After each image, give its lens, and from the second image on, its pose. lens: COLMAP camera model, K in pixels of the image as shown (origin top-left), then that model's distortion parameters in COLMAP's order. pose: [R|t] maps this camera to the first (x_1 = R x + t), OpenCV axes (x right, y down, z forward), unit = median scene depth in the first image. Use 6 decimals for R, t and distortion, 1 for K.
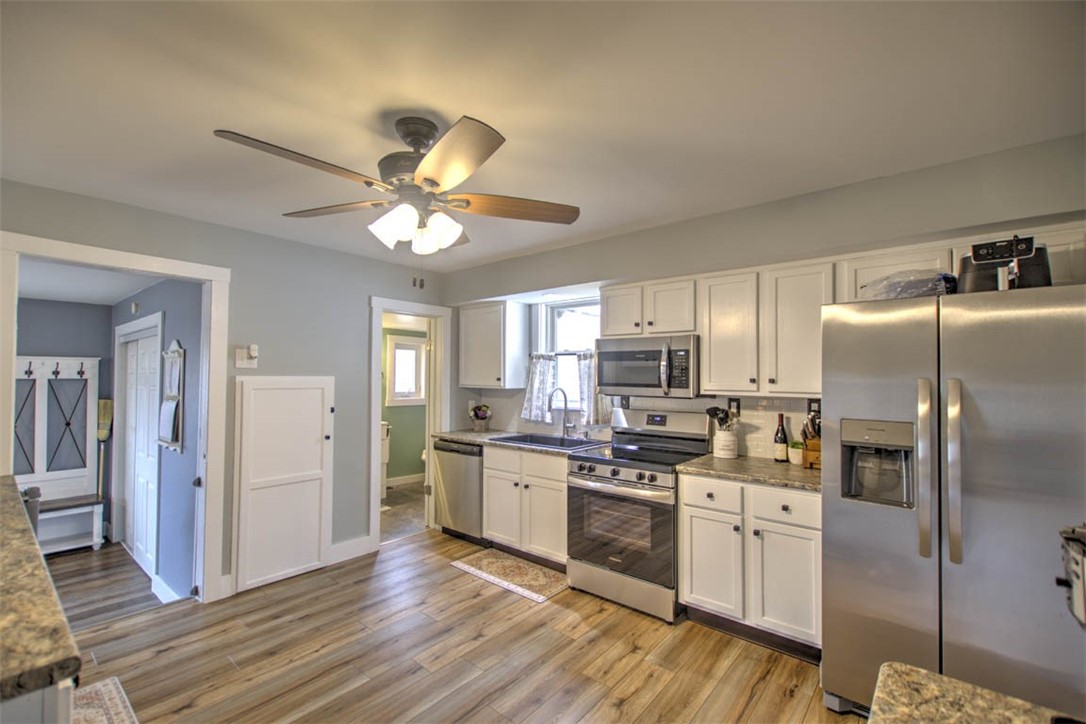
lens RADIAL K [[468.7, 0, 535.8], [0, 468.7, 369.3], [0, 0, 1]] dist [0.002327, 0.001041]
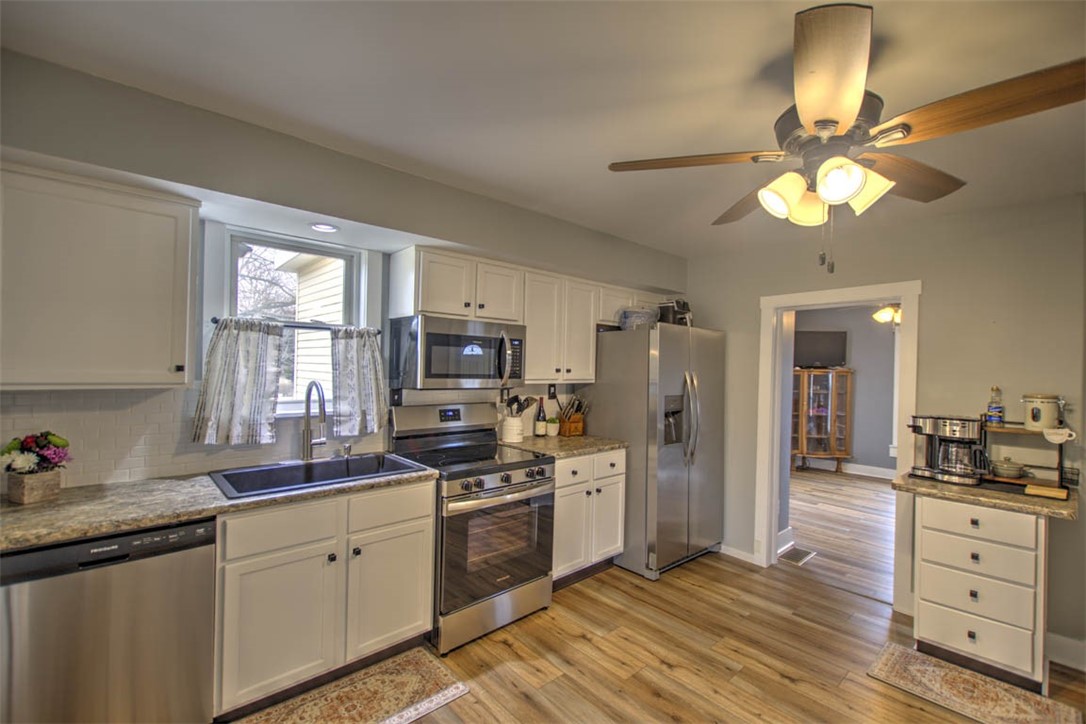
lens RADIAL K [[468.7, 0, 535.8], [0, 468.7, 369.3], [0, 0, 1]] dist [0.002327, 0.001041]
pose [[0.134618, -0.009137, 0.990856, -0.642421], [-0.035178, 0.999283, 0.013994, 0.005376], [-0.990273, -0.036740, 0.134200, 0.795239]]
